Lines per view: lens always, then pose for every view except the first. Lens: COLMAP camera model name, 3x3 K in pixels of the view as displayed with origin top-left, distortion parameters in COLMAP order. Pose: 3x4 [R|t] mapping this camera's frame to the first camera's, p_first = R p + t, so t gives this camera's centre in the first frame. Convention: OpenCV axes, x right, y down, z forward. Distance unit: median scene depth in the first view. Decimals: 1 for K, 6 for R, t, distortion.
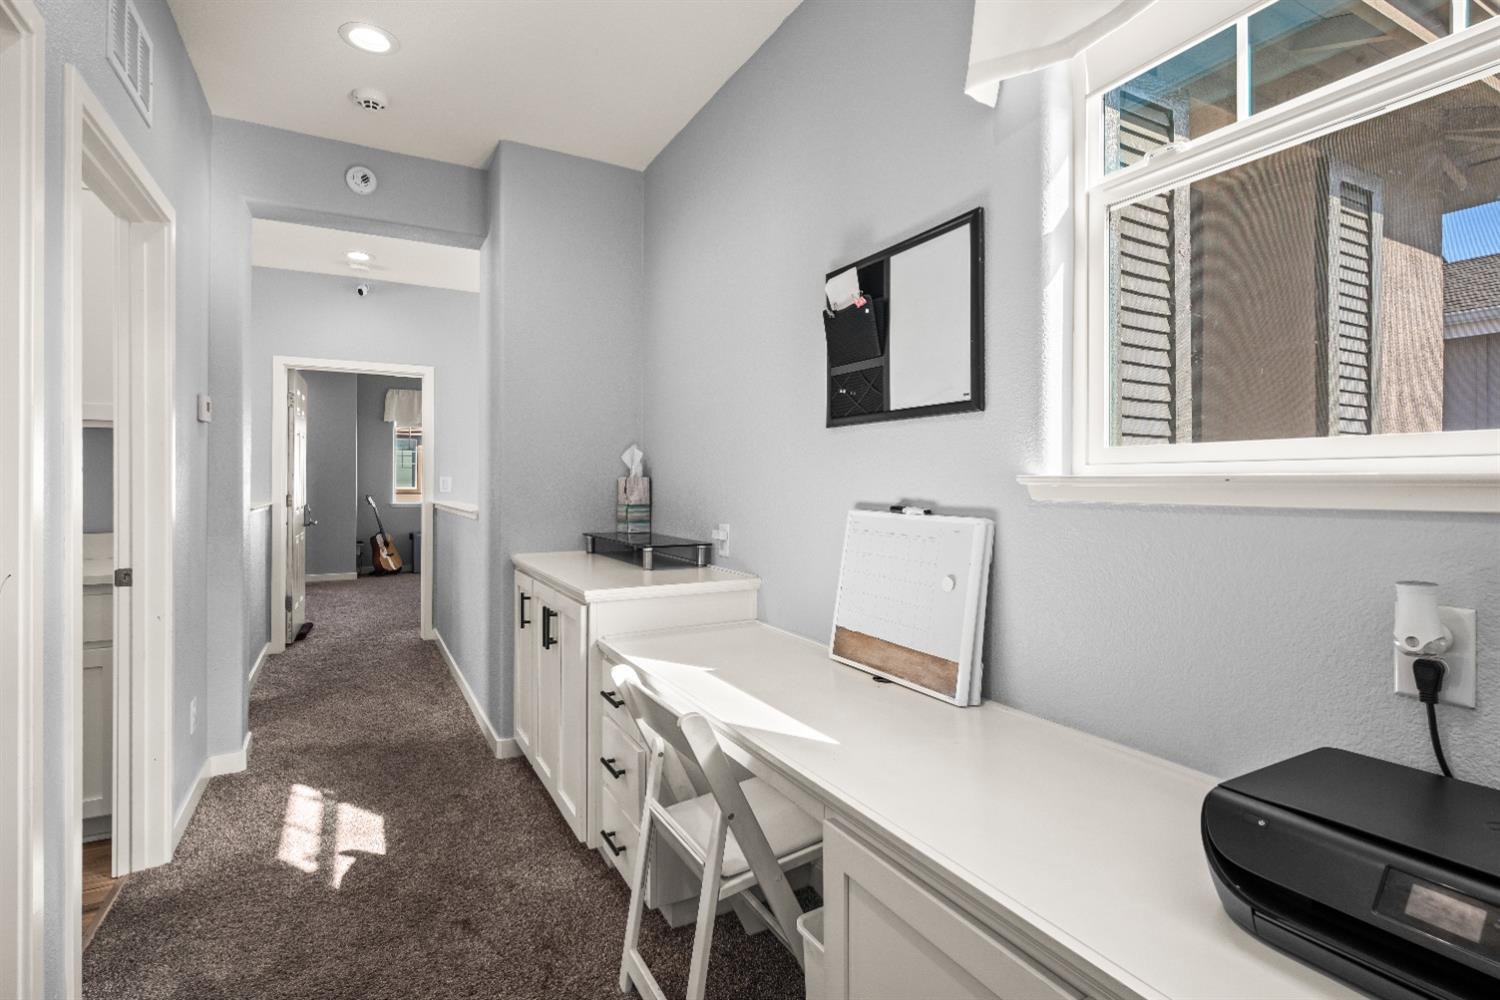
lens RADIAL K [[727.9, 0, 754.7], [0, 727.9, 469.0], [0, 0, 1]] dist [-0.001217, 0.000056]
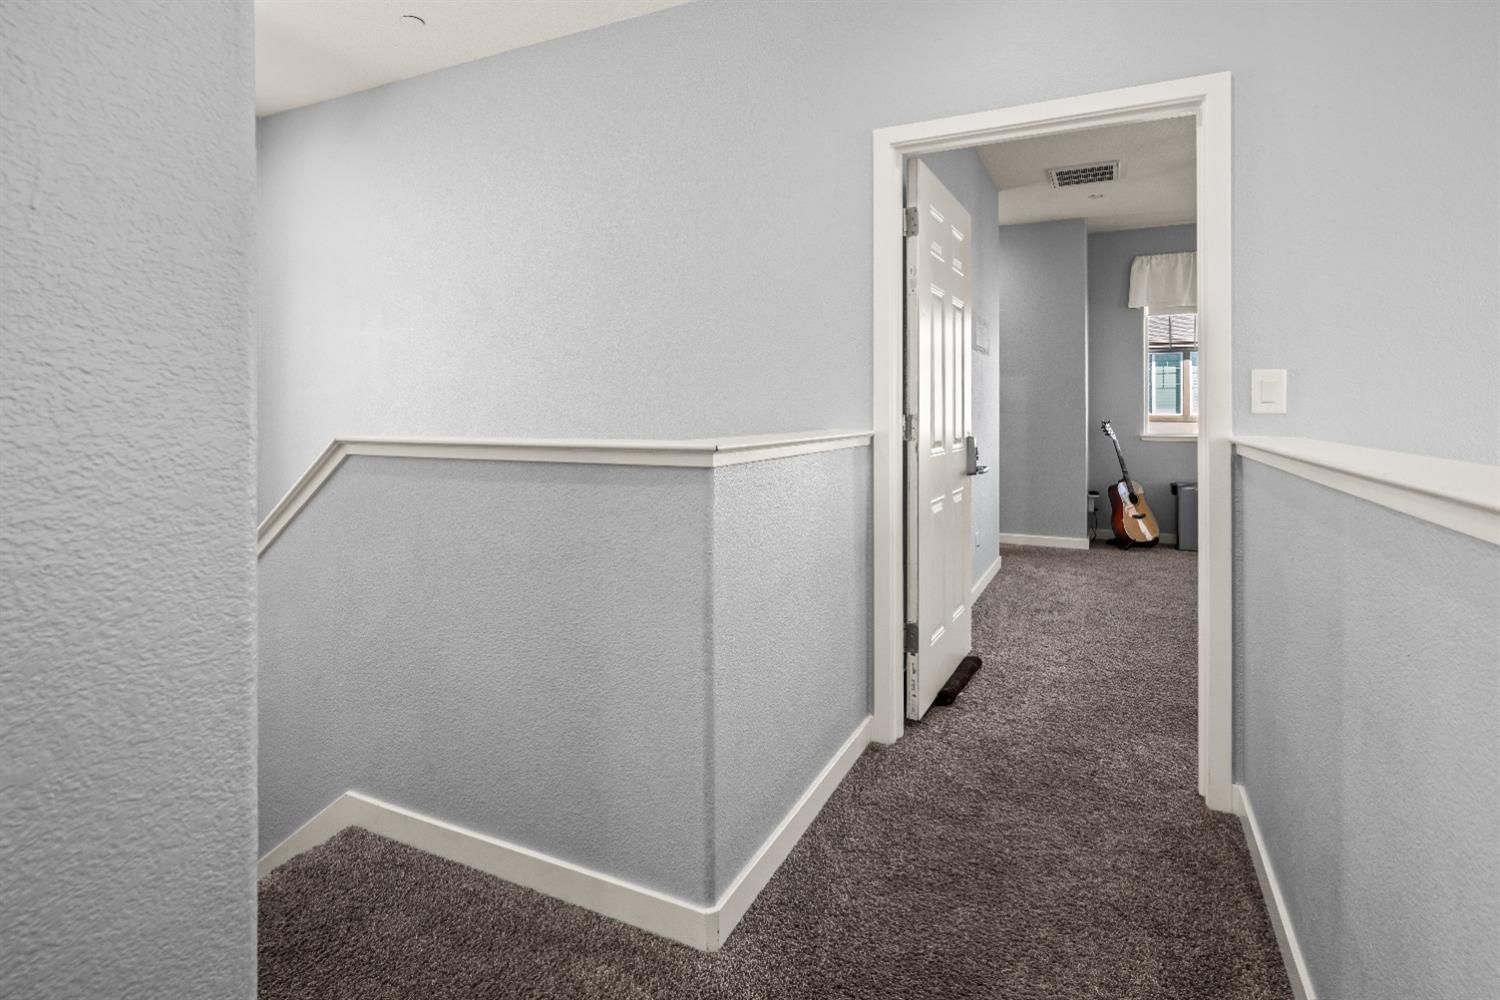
lens RADIAL K [[754.9, 0, 749.4], [0, 754.9, 408.8], [0, 0, 1]] dist [0.001411, 0.000126]
pose [[0.577489, -0.001184, -0.816398, -0.163934], [0.014627, 0.999853, 0.008897, 0.013988], [0.816267, -0.017079, 0.577422, 0.351570]]
